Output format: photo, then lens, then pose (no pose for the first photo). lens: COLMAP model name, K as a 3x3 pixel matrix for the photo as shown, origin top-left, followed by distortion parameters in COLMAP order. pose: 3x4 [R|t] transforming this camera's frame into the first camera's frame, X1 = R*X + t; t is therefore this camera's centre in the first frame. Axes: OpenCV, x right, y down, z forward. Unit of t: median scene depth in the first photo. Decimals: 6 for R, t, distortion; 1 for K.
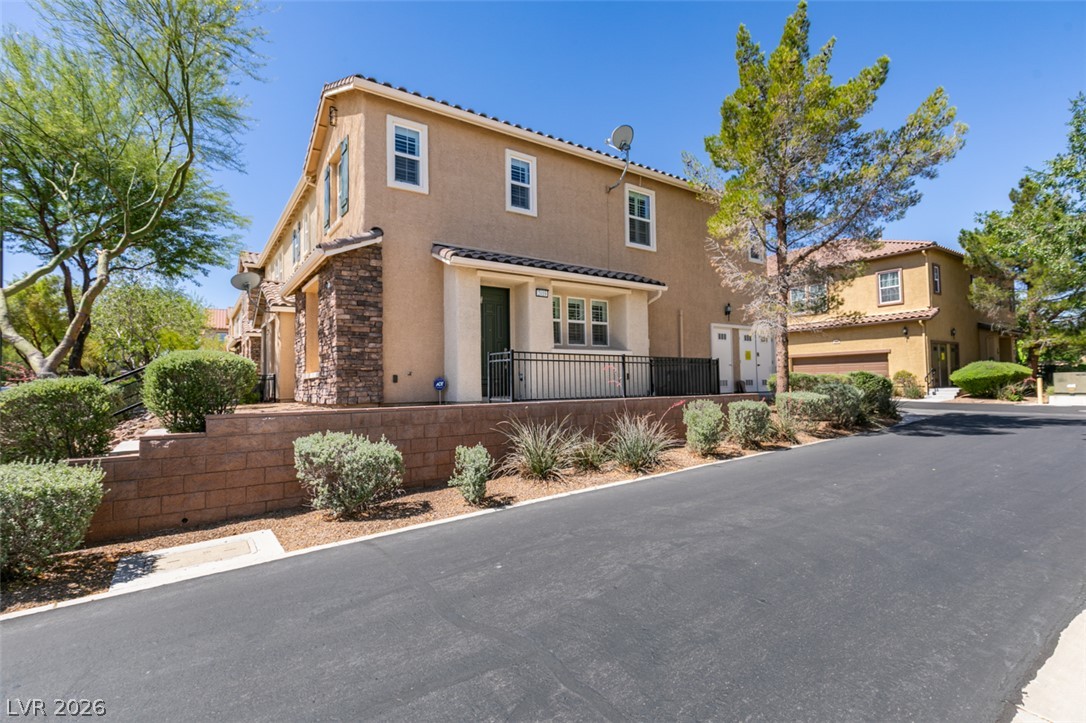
lens RADIAL K [[506.1, 0, 540.0], [0, 506.1, 364.8], [0, 0, 1]] dist [-0.020158, -0.000326]
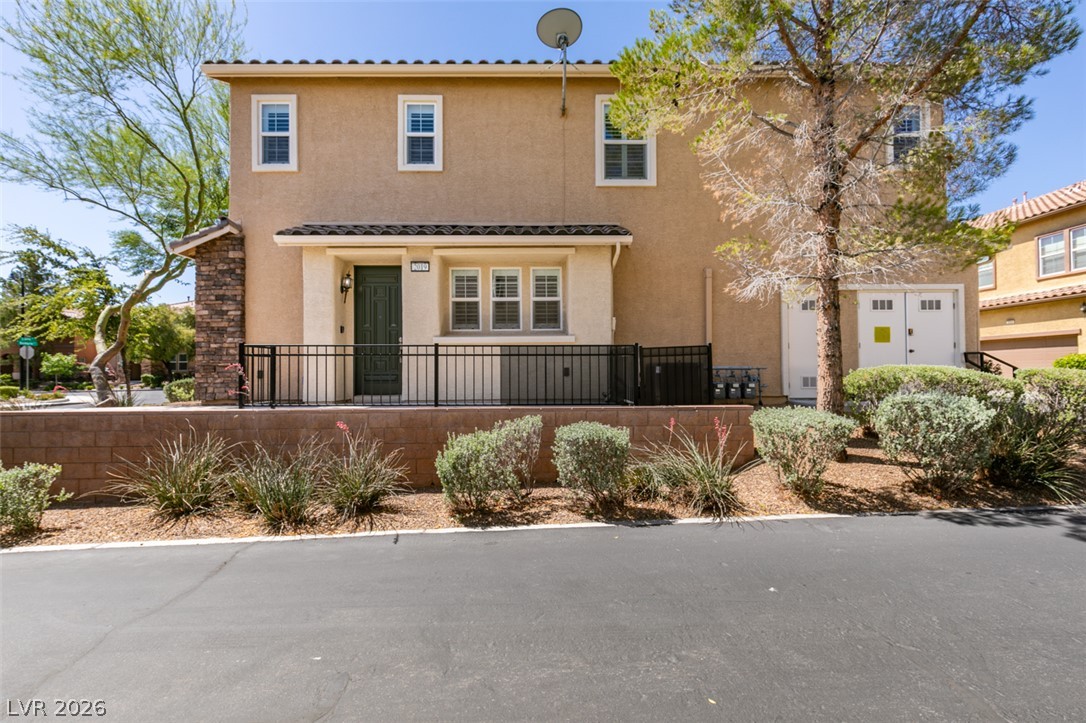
lens RADIAL K [[482.6, 0, 541.2], [0, 482.6, 362.0], [0, 0, 1]] dist [-0.004859, -0.000126]
pose [[0.835696, -0.000340, -0.549193, 0.576692], [0.014475, 0.999666, 0.021407, -0.006802], [0.549002, -0.025839, 0.835422, 0.473822]]
